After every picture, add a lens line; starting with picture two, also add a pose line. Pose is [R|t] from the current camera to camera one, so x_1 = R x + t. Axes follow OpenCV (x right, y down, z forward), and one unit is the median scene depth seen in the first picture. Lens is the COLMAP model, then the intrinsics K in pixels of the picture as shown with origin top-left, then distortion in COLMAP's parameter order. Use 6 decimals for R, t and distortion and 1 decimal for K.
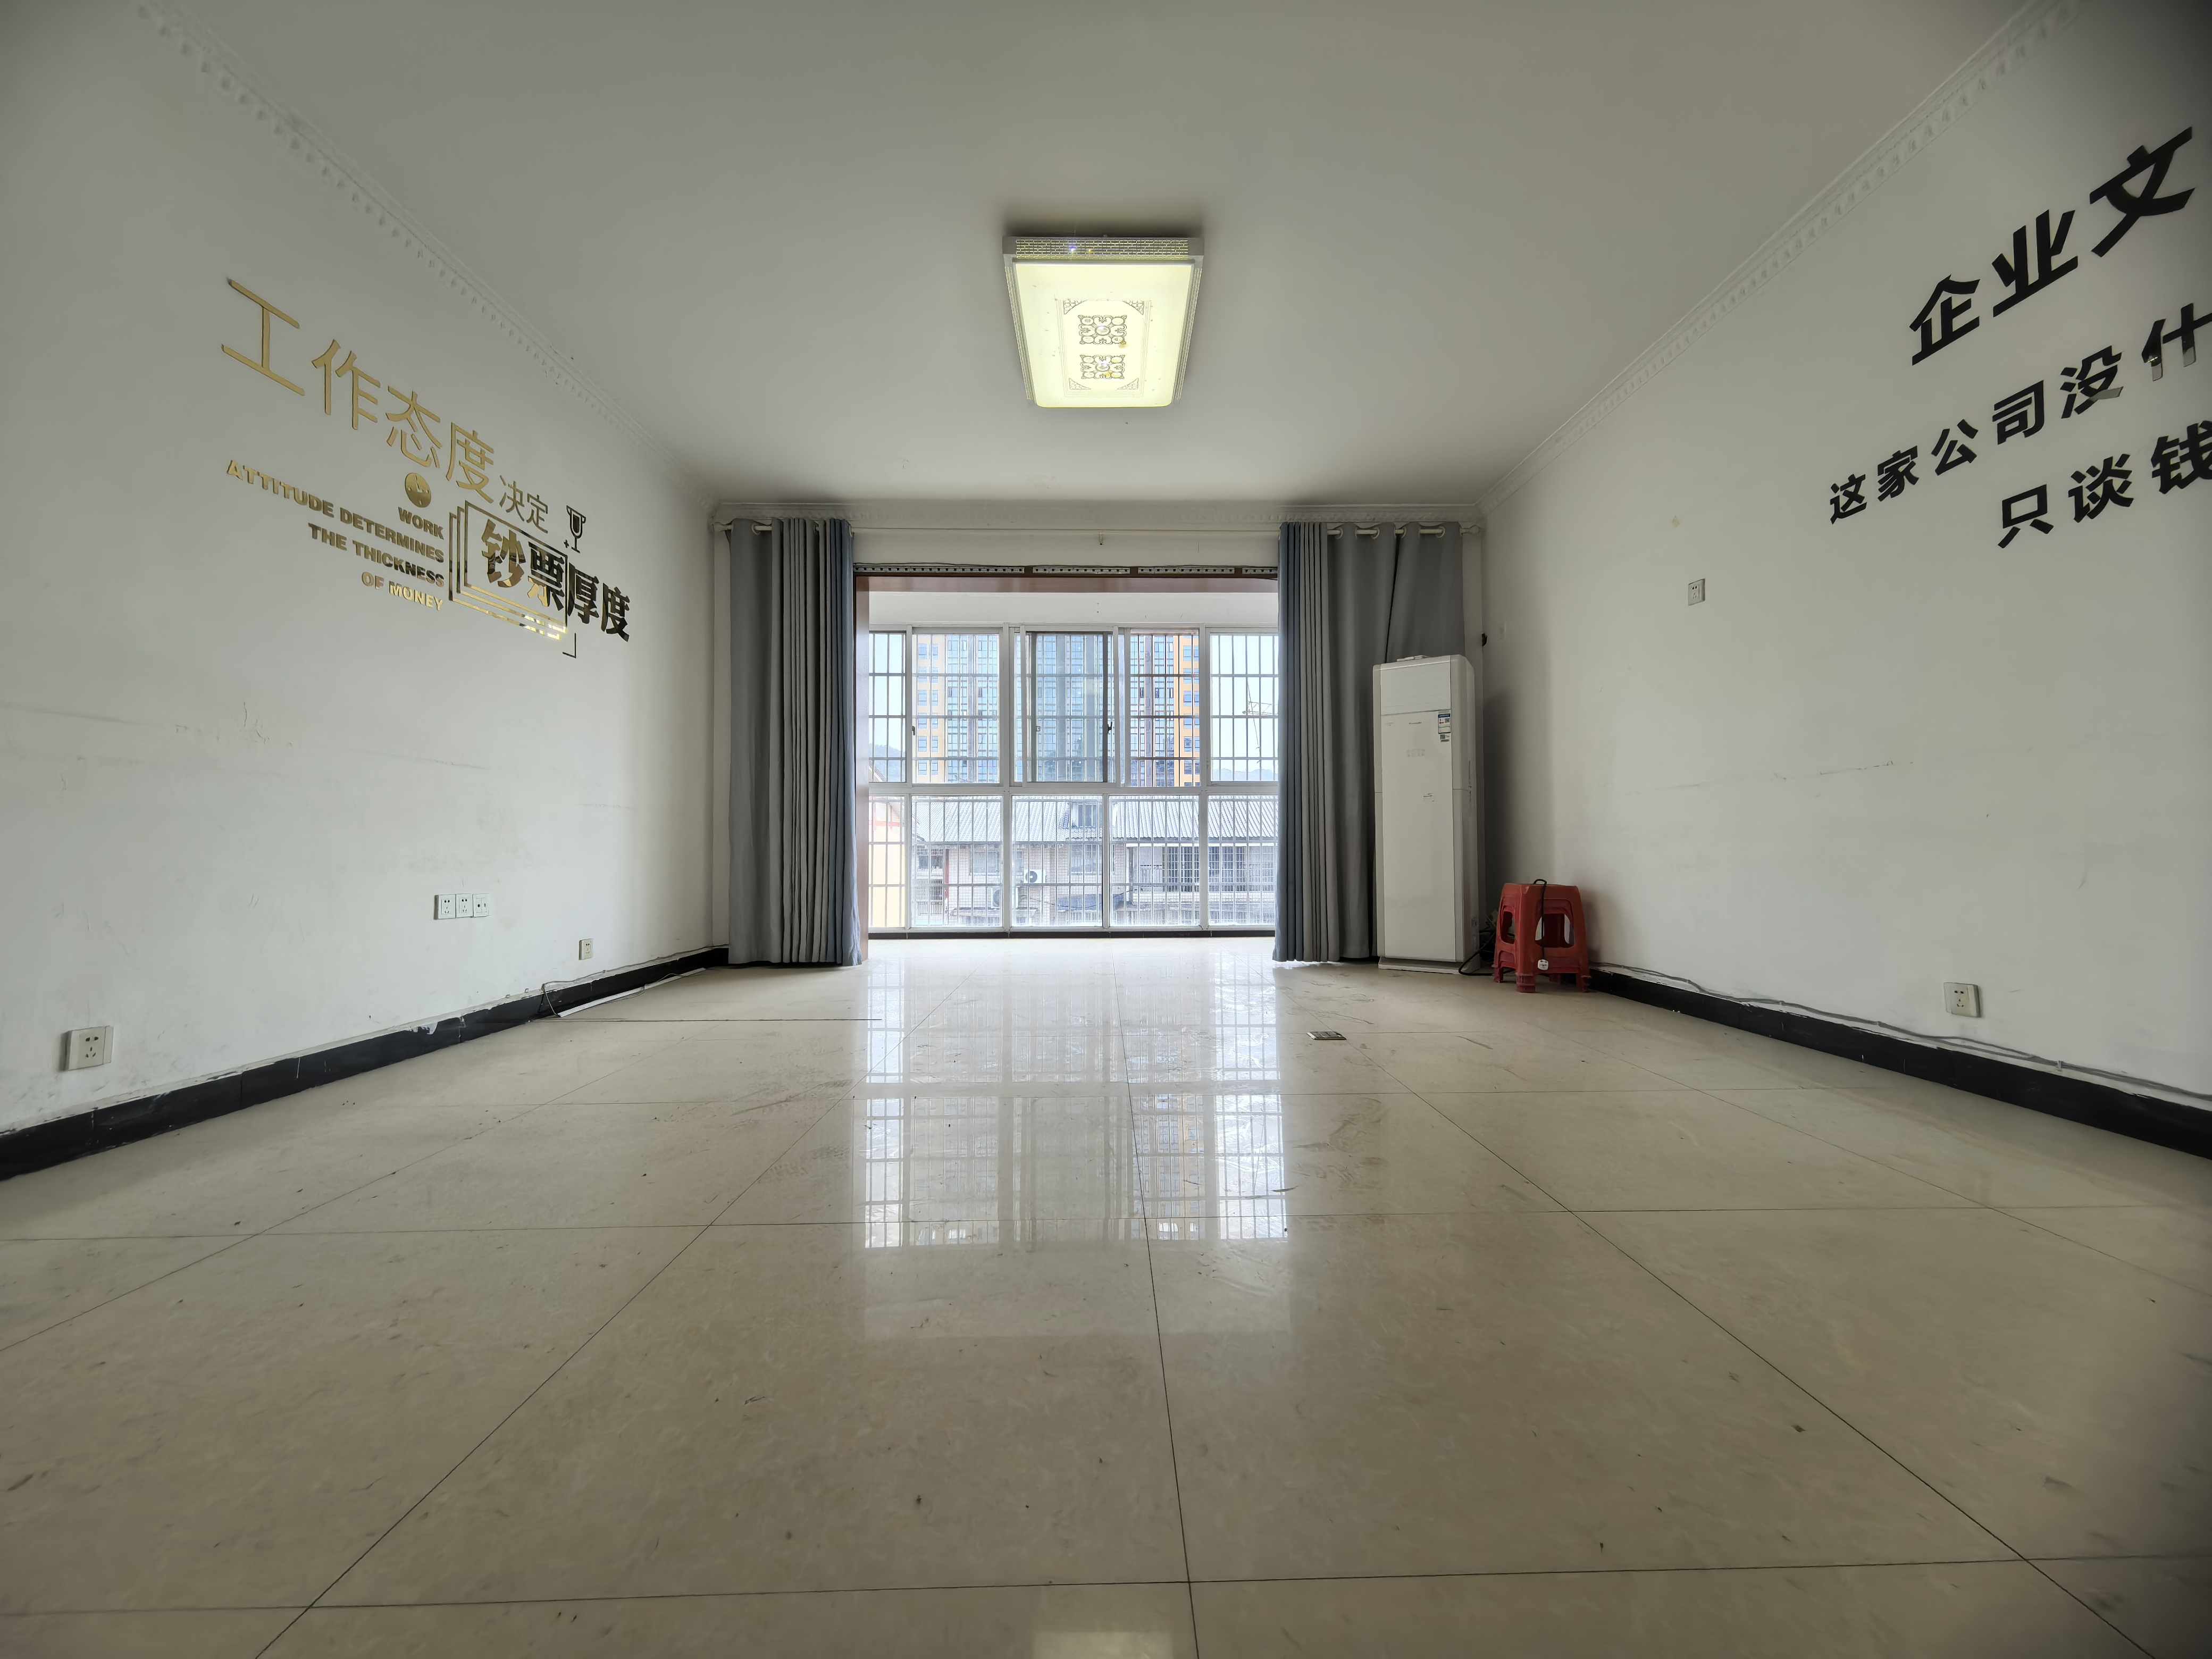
lens RADIAL K [[877.5, 0, 1118.3], [0, 877.5, 826.8], [0, 0, 1]] dist [0.000797, 0.000124]
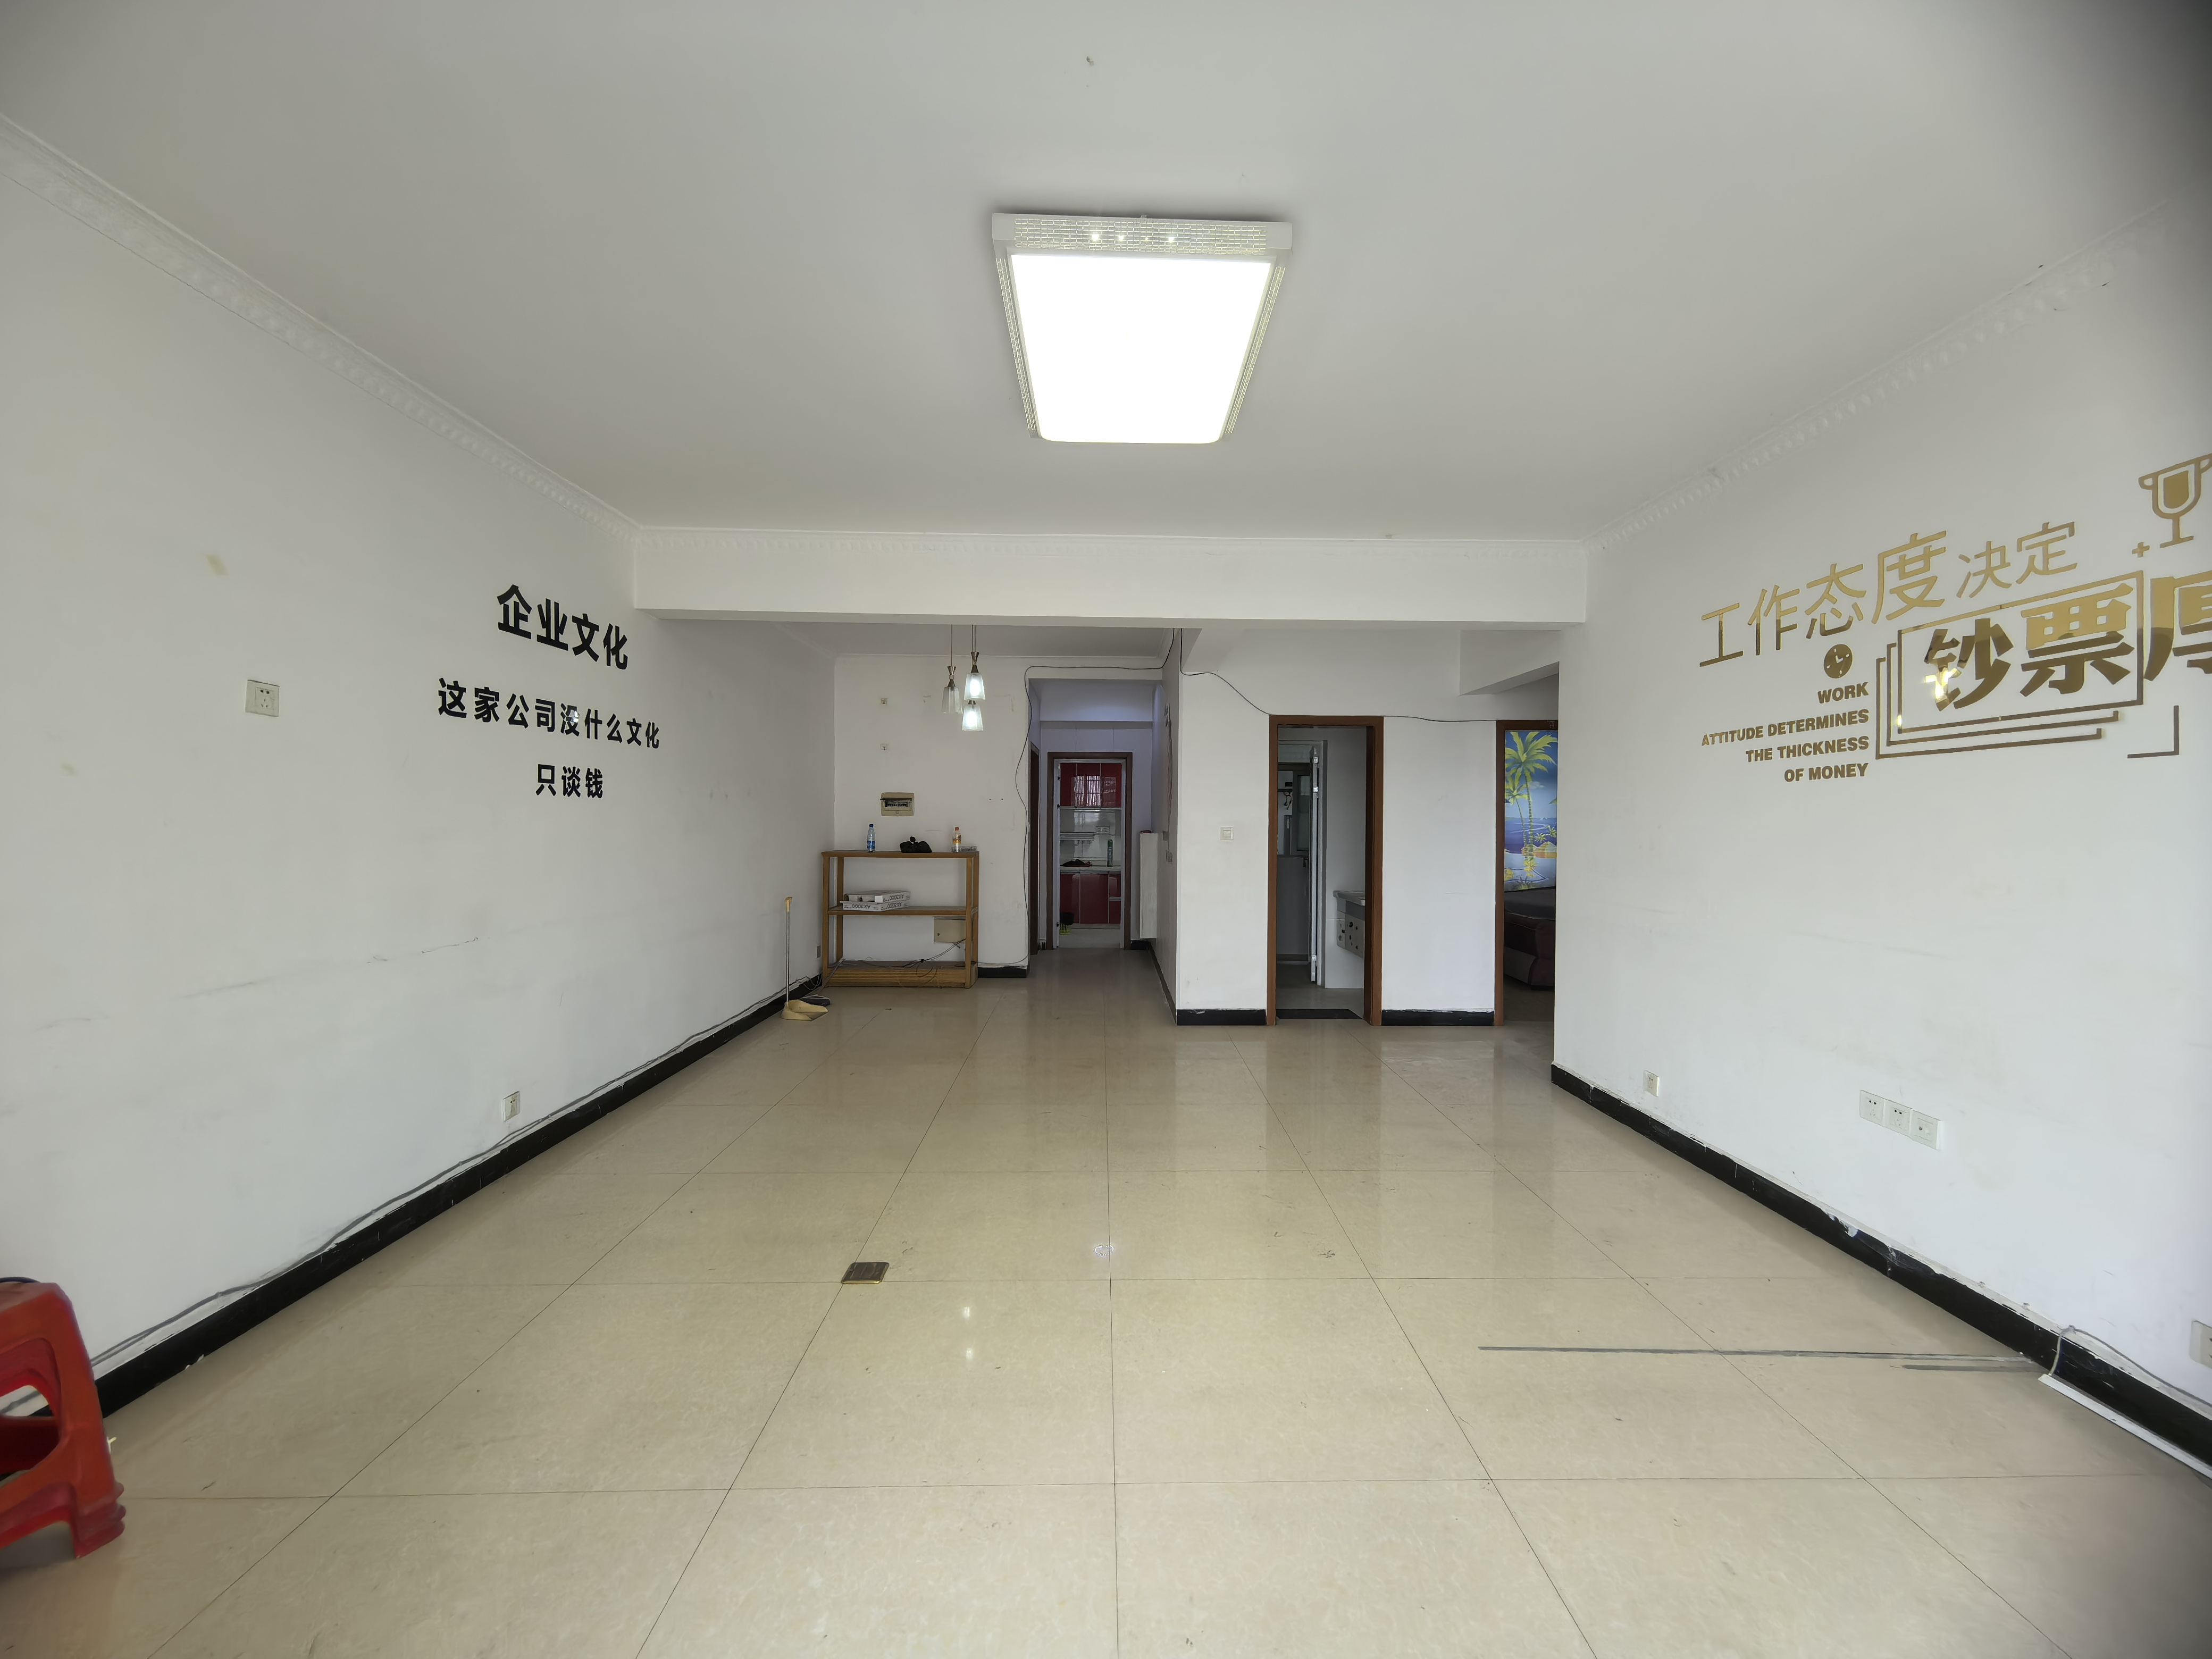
lens RADIAL K [[877.5, 0, 1102.8], [0, 877.5, 824.1], [0, 0, 1]] dist [0.000797, 0.000124]
pose [[-0.999843, 0.000906, 0.017671, -0.005802], [0.000538, 0.999783, -0.020846, -0.199611], [-0.017687, -0.020833, -0.999627, 2.142275]]
